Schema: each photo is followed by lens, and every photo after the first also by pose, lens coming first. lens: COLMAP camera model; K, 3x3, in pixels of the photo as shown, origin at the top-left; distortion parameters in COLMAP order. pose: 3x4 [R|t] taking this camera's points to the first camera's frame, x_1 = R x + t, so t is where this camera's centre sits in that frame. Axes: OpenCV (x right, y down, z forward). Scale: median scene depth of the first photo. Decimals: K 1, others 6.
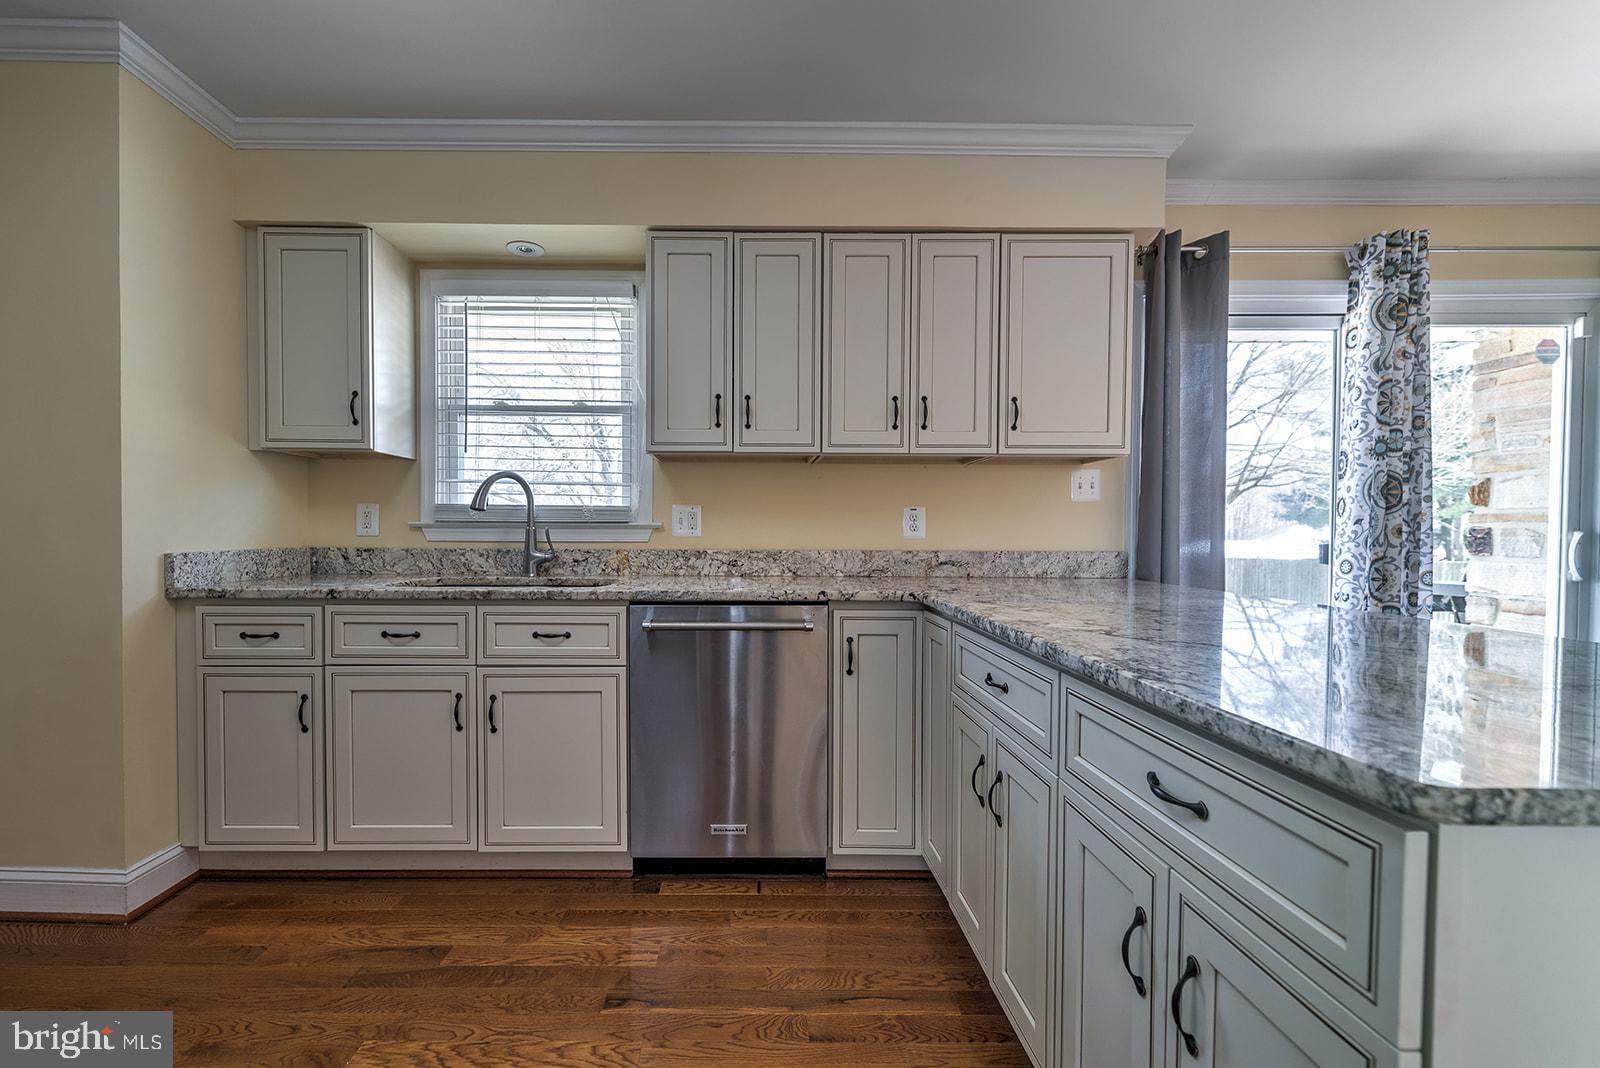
lens RADIAL K [[673.1, 0, 747.9], [0, 673.1, 548.7], [0, 0, 1]] dist [0.003236, 0.000055]
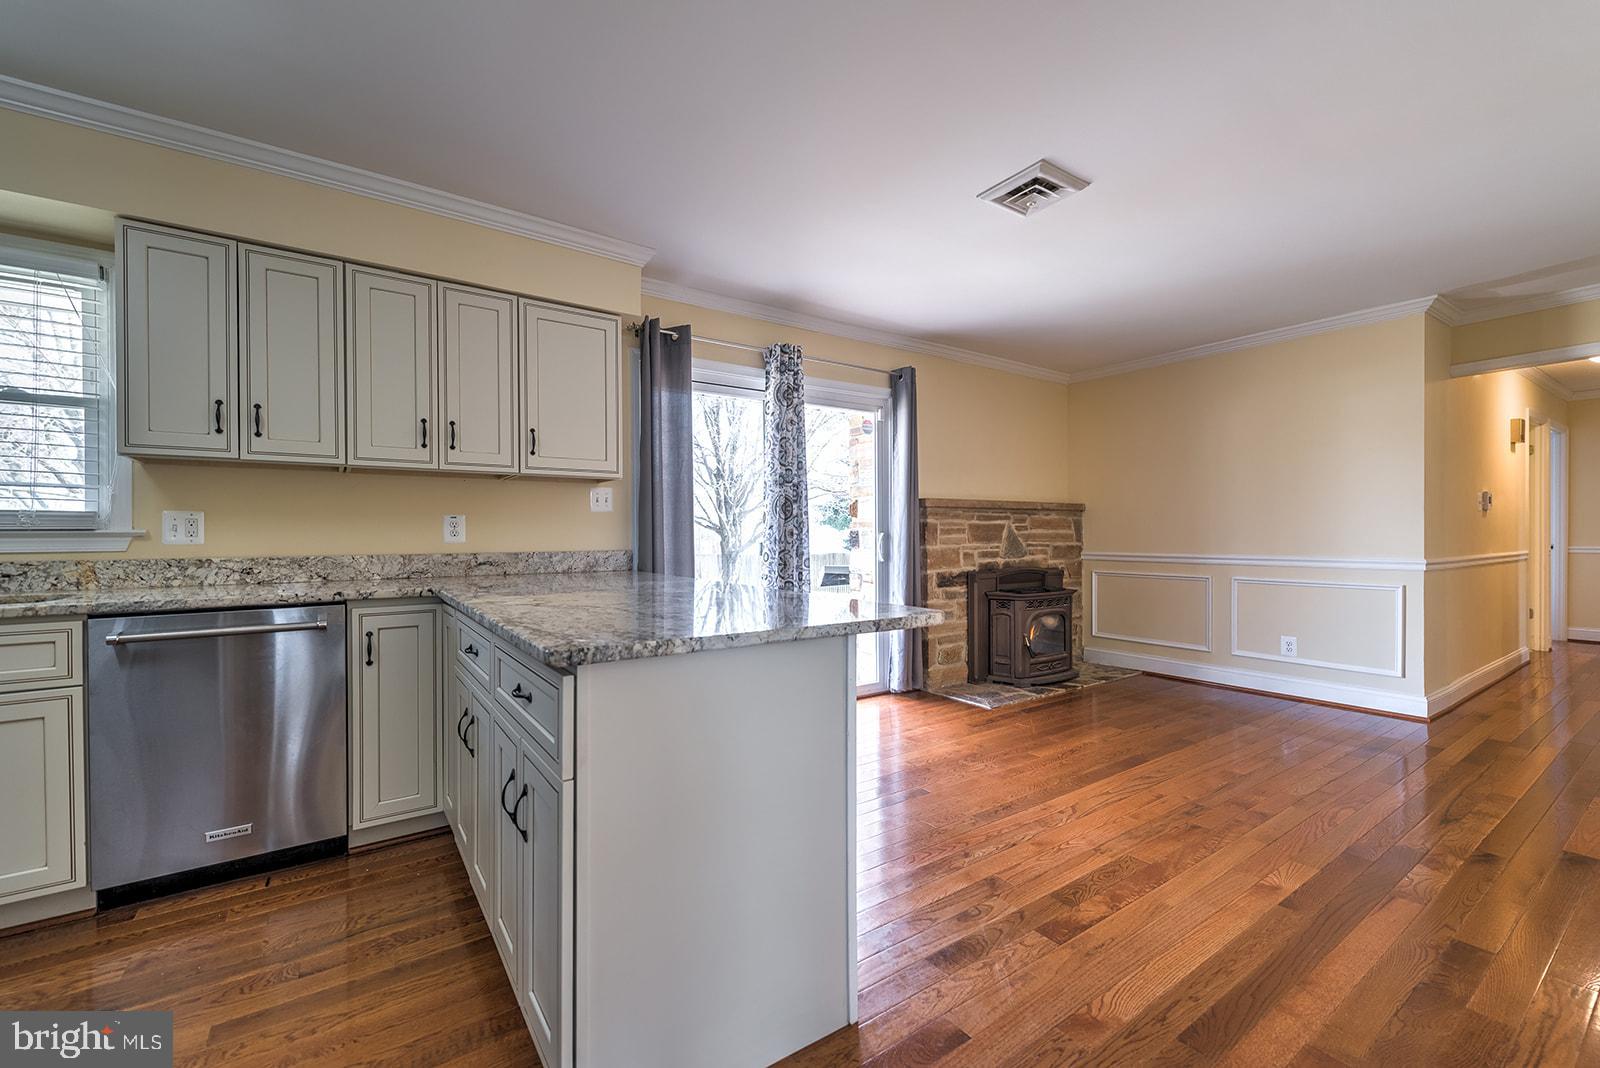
lens RADIAL K [[652.0, 0, 783.1], [0, 652.0, 536.7], [0, 0, 1]] dist [0.016117, -0.007635]
pose [[0.823246, -0.010296, 0.567592, 0.082577], [0.023660, 0.999589, -0.016185, 0.005998], [-0.567192, 0.026754, 0.823151, -0.242628]]
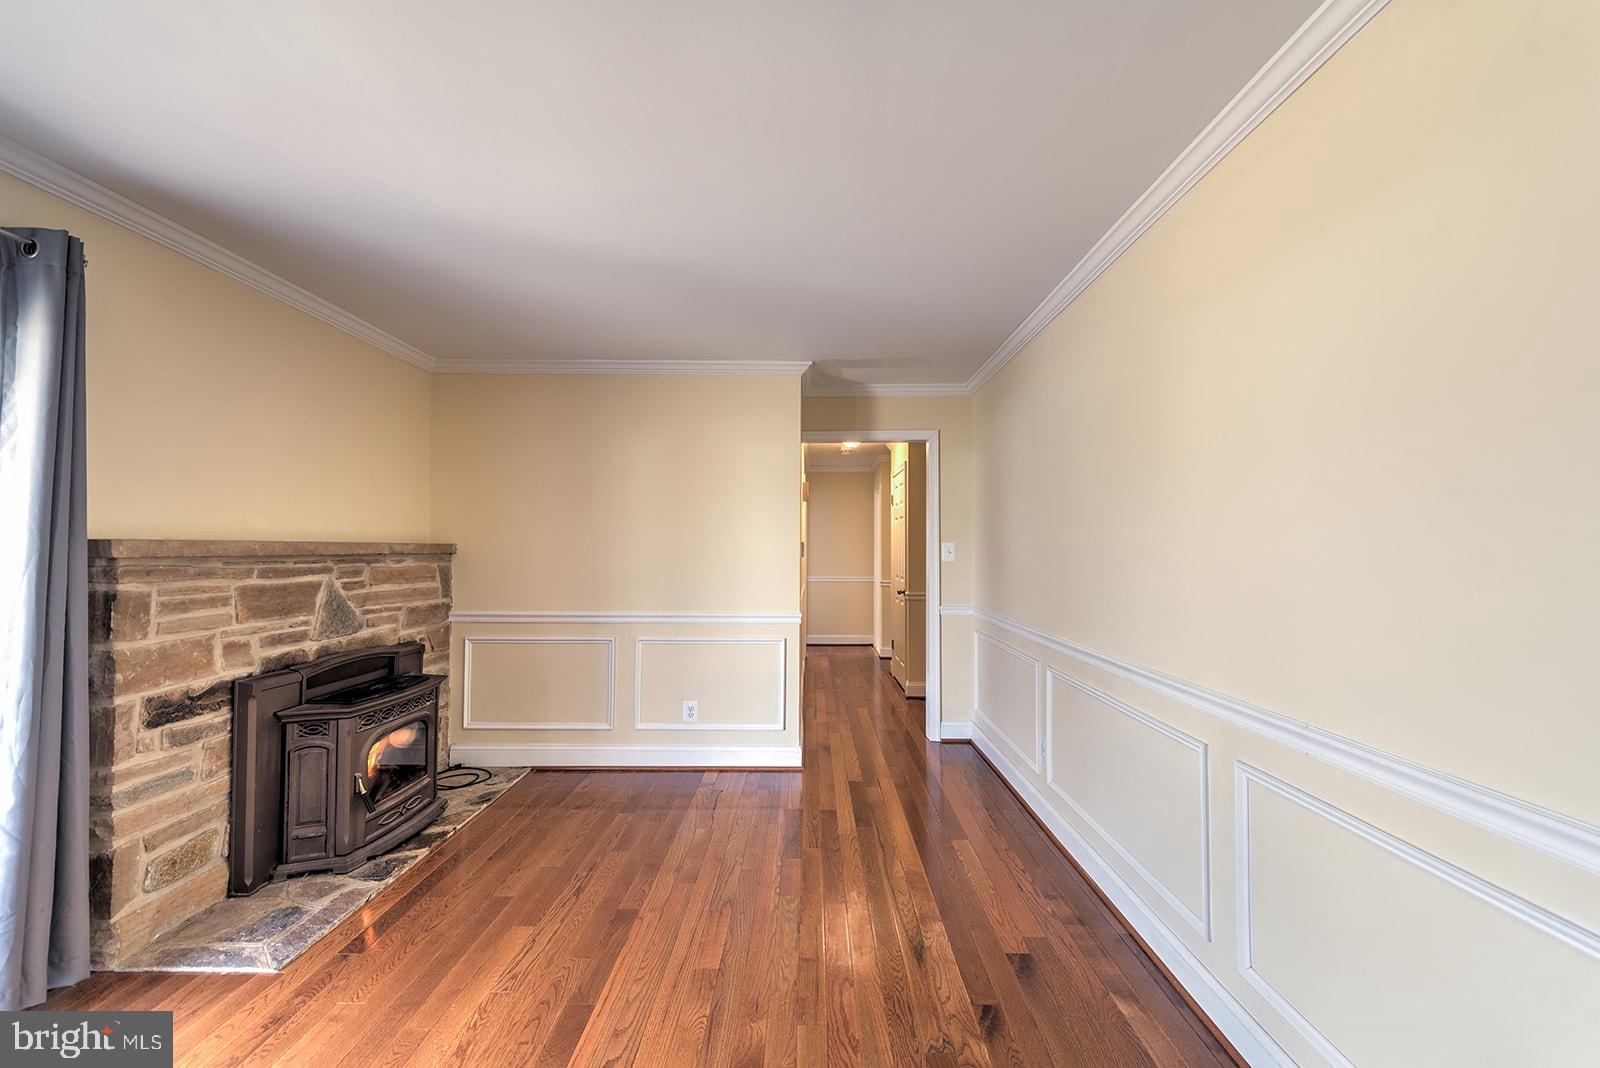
lens RADIAL K [[644.1, 0, 807.2], [0, 644.1, 535.8], [0, 0, 1]] dist [0.003799, -0.000196]
pose [[-0.001723, 0.016396, 0.999864, 0.625985], [0.025118, 0.999551, -0.016348, -0.089247], [-0.999683, 0.025087, -0.002134, 0.153493]]
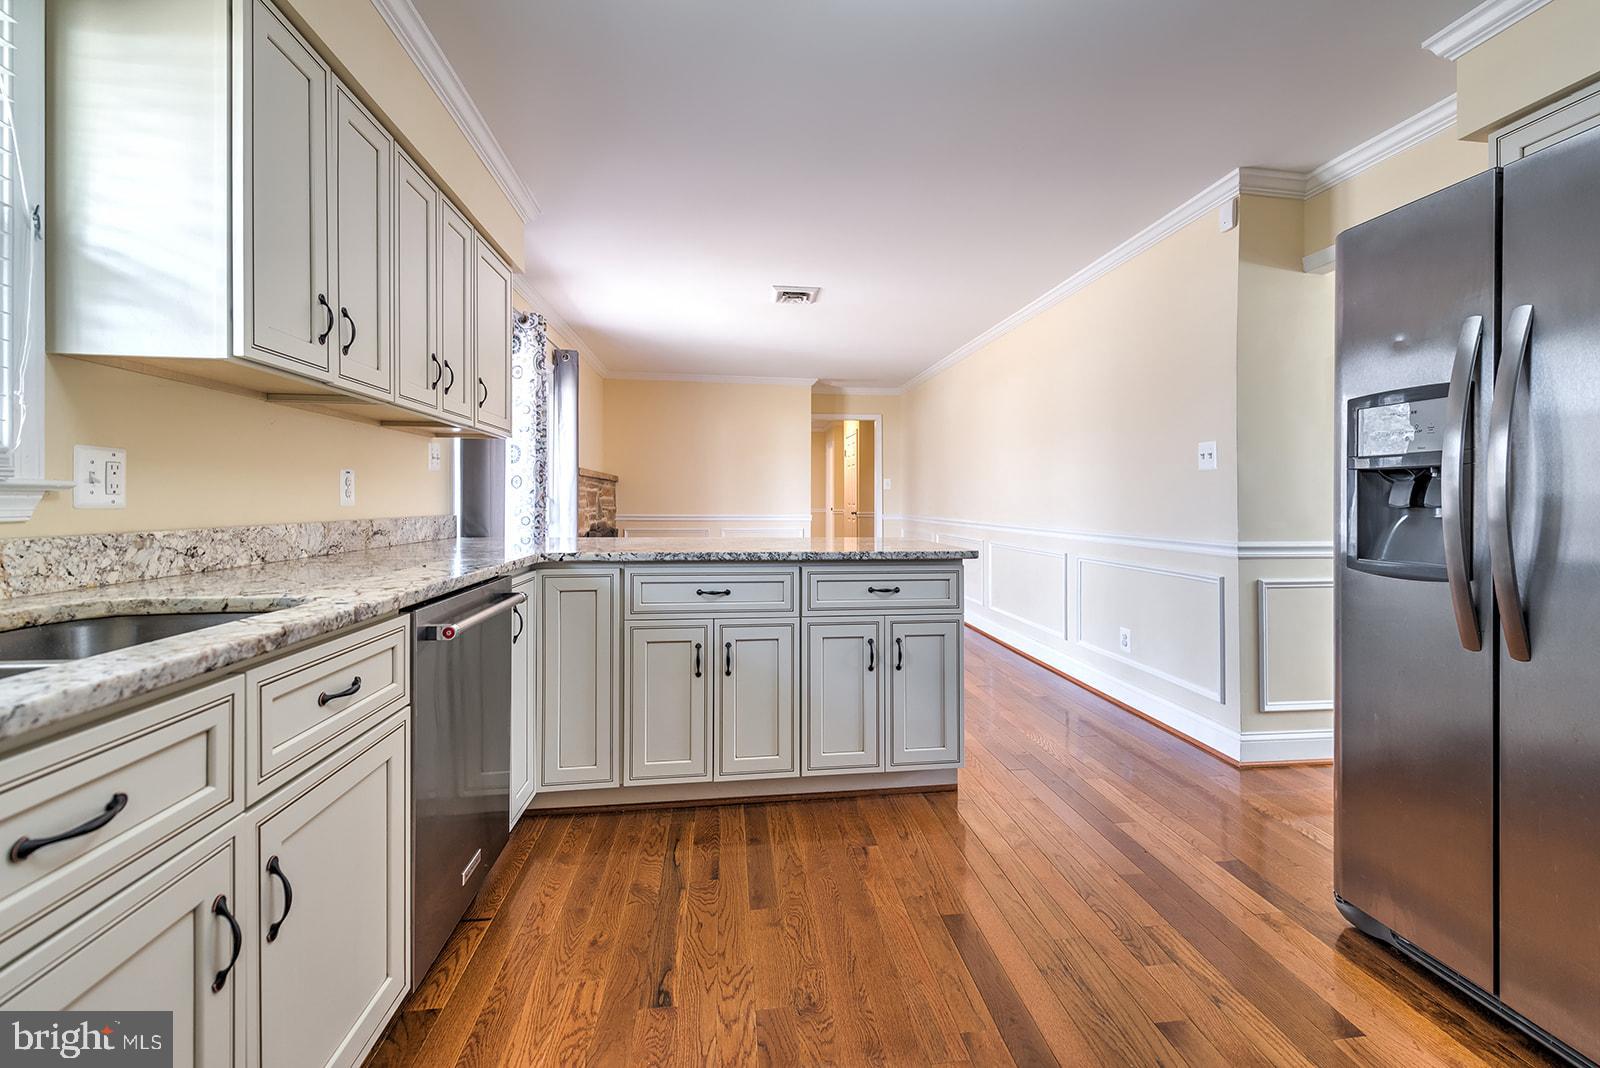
lens RADIAL K [[658.3, 0, 818.0], [0, 658.3, 499.4], [0, 0, 1]] dist [0.000157, -0.000095]
pose [[-0.149839, -0.003088, 0.988706, -0.723094], [0.022820, 0.999718, 0.006581, -0.016924], [-0.988447, 0.023549, -0.149727, 0.576642]]
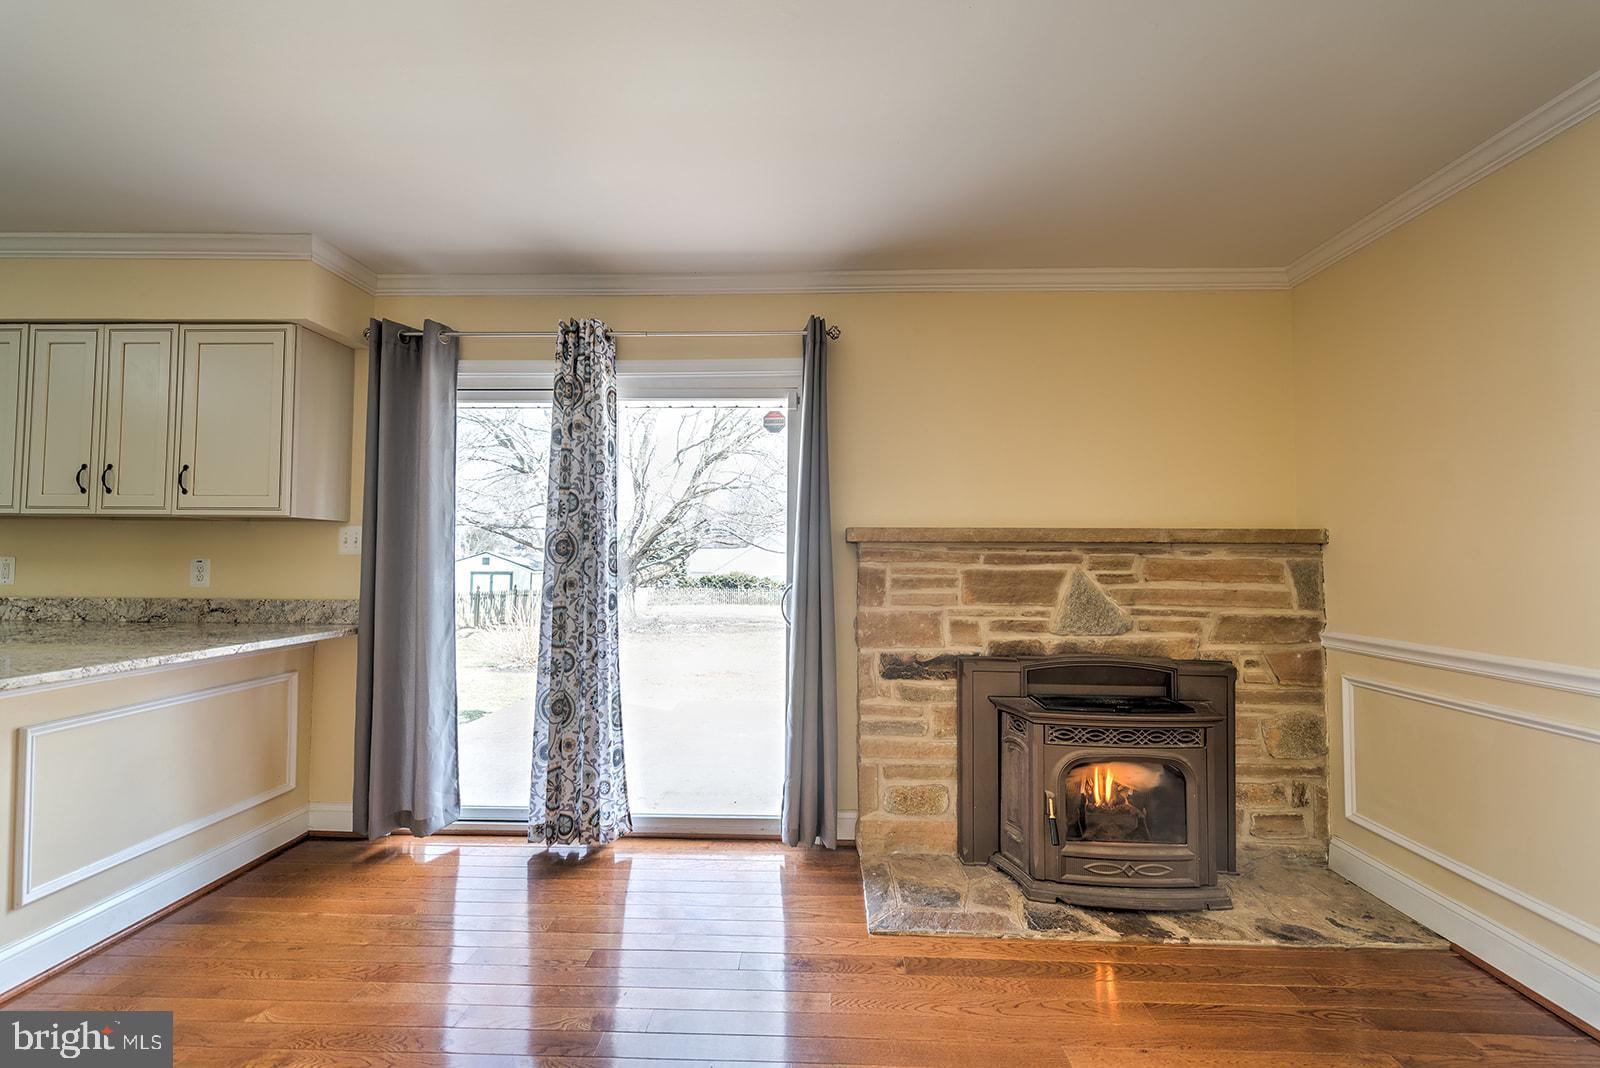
lens RADIAL K [[622.1, 0, 805.3], [0, 622.1, 541.6], [0, 0, 1]] dist [0.006358, -0.000501]
pose [[0.999662, 0.001627, -0.025954, 1.378647], [-0.003148, 0.998273, -0.058656, -0.035929], [0.025814, 0.058717, 0.997941, -0.015265]]
